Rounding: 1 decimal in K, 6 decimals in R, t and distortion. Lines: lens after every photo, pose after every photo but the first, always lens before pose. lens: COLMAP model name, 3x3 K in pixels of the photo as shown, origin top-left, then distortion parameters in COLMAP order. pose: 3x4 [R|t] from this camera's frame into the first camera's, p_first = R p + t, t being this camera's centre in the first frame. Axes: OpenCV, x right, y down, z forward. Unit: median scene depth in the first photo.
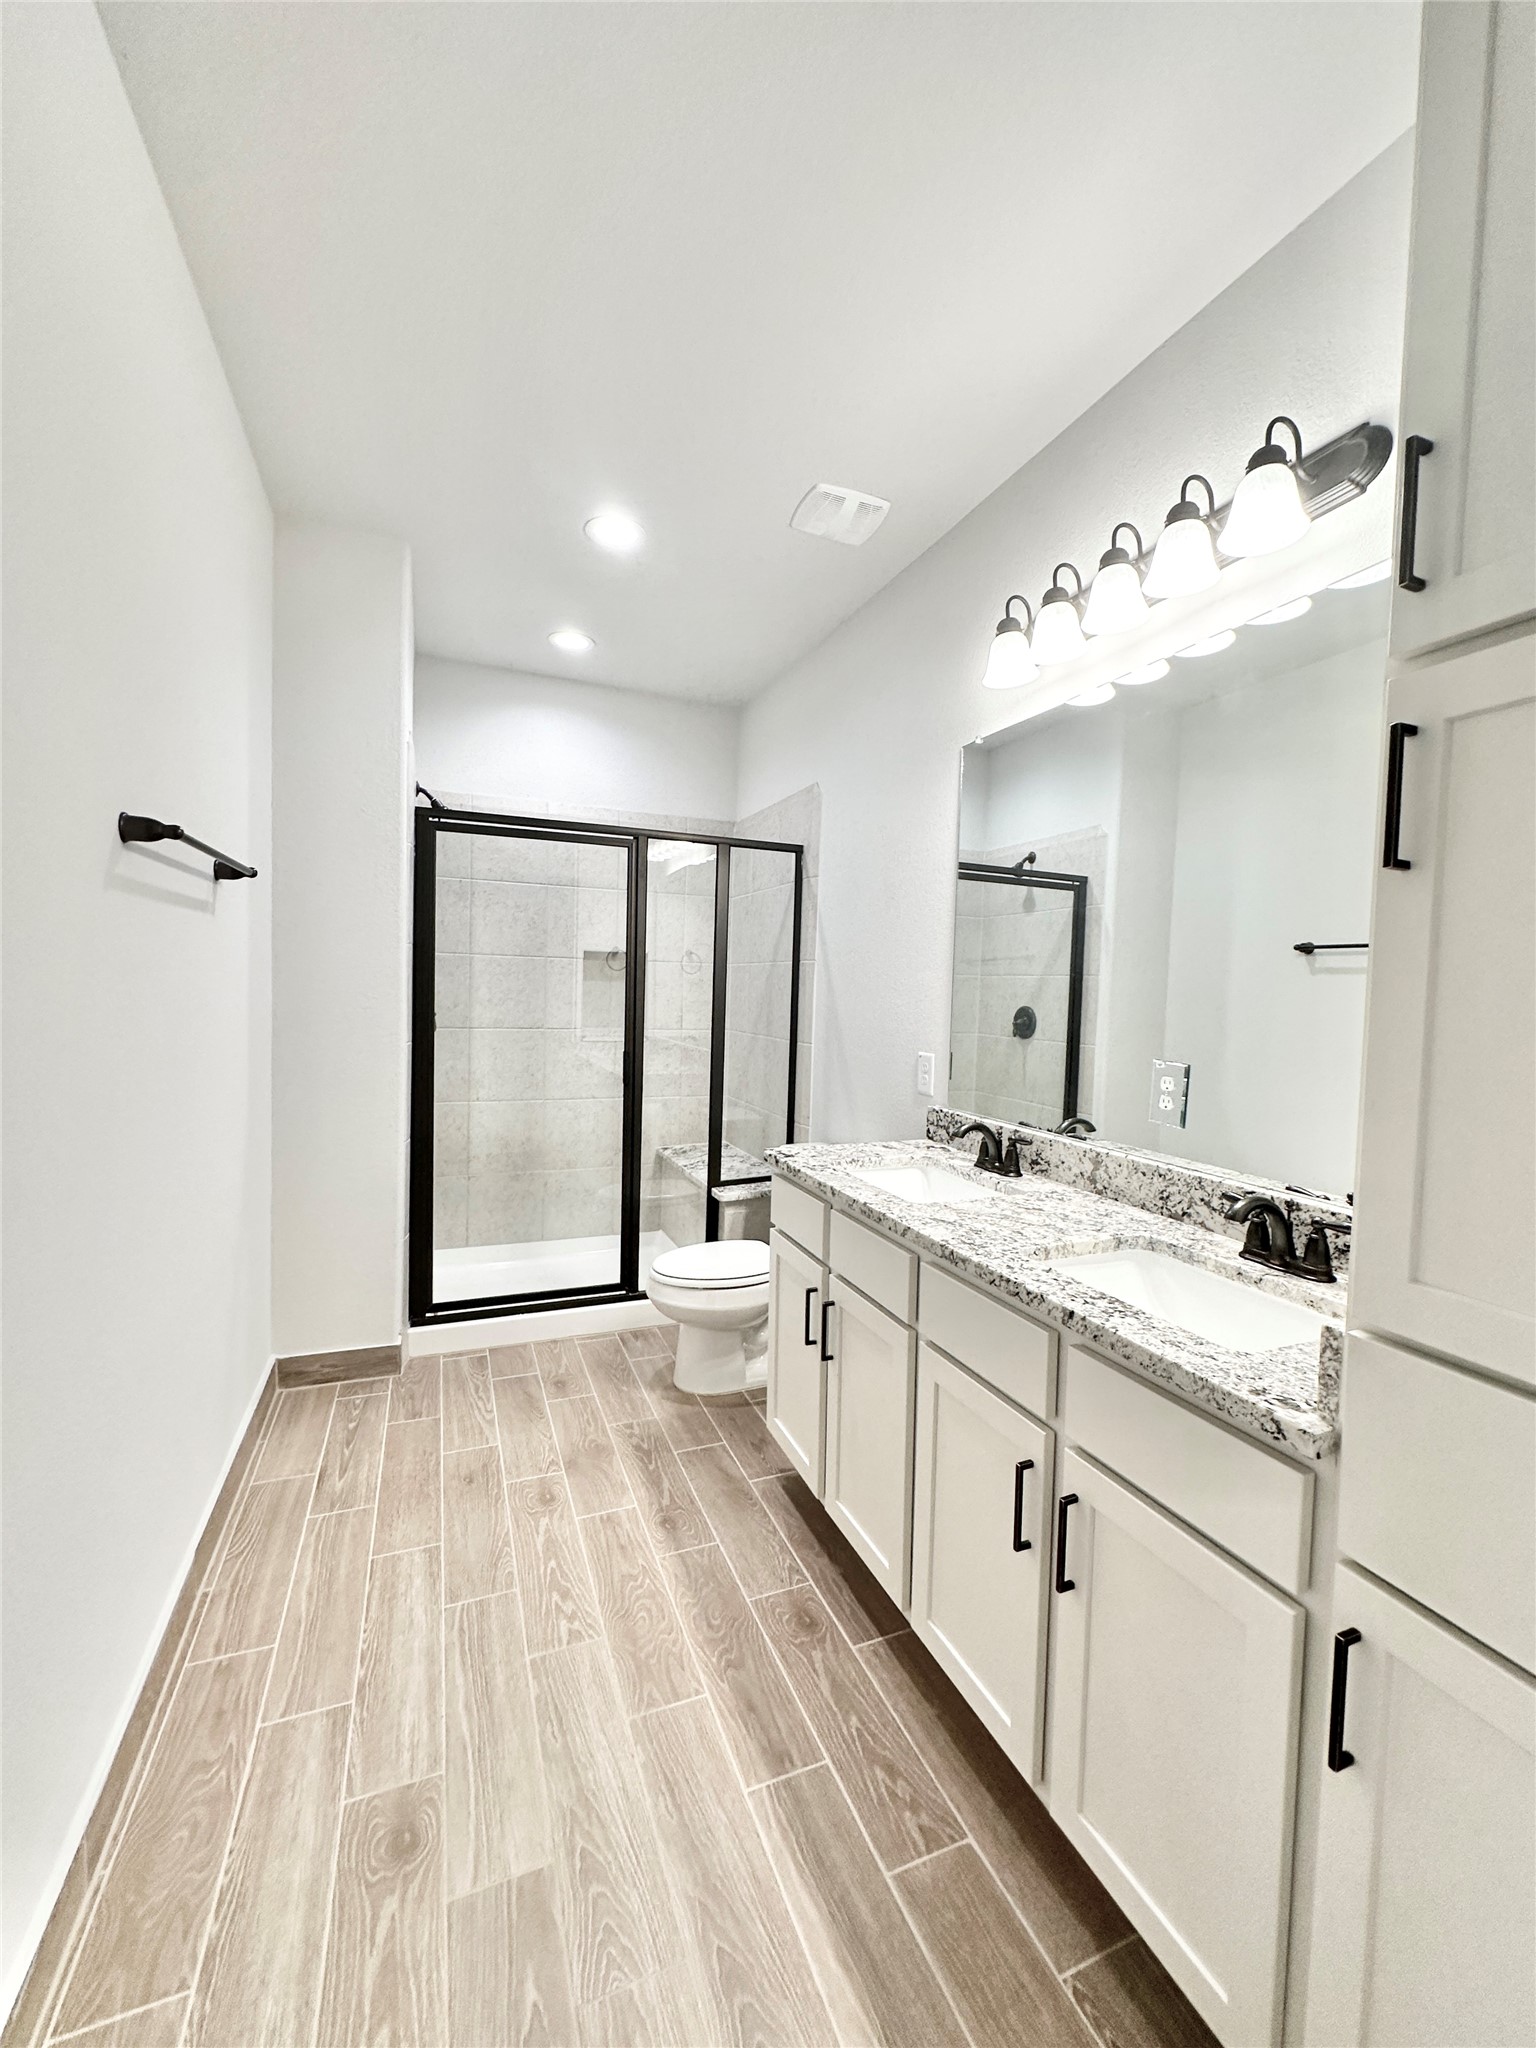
lens RADIAL K [[826.8, 0, 767.0], [0, 826.8, 1026.3], [0, 0, 1]] dist [0.000011, -0.000074]
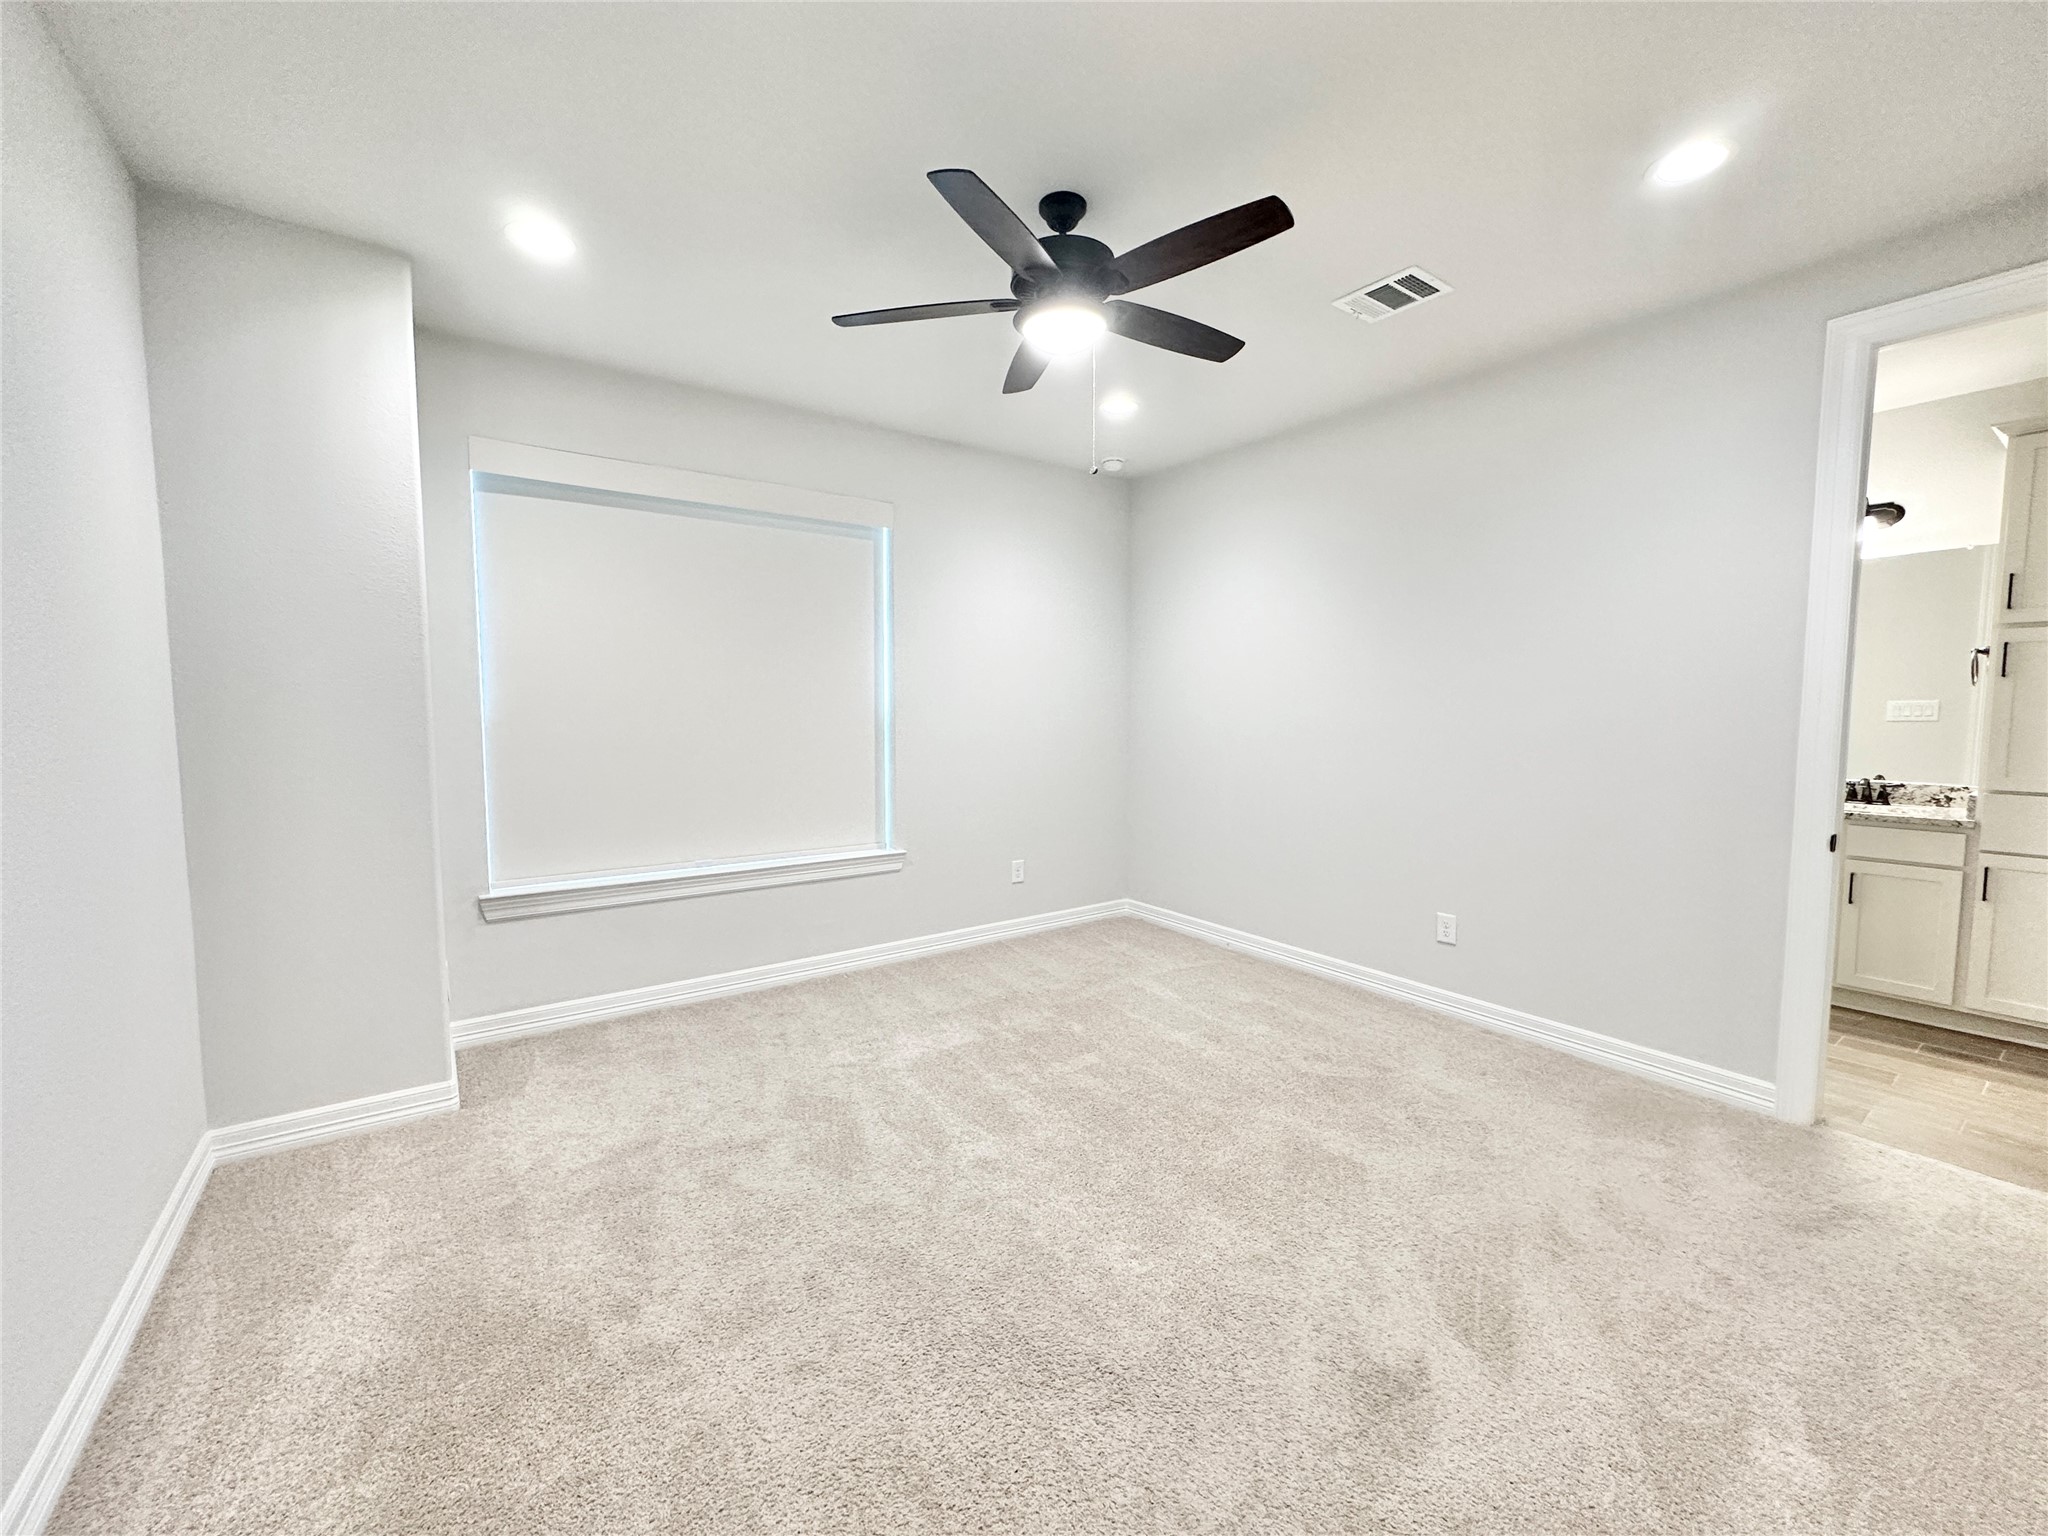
lens RADIAL K [[826.8, 0, 1027.0], [0, 826.8, 766.1], [0, 0, 1]] dist [0.000011, -0.000074]
pose [[0.970429, -0.038074, 0.238365, -4.639157], [0.030533, 0.998912, 0.035253, -0.041970], [-0.239448, -0.026933, 0.970536, -1.724737]]
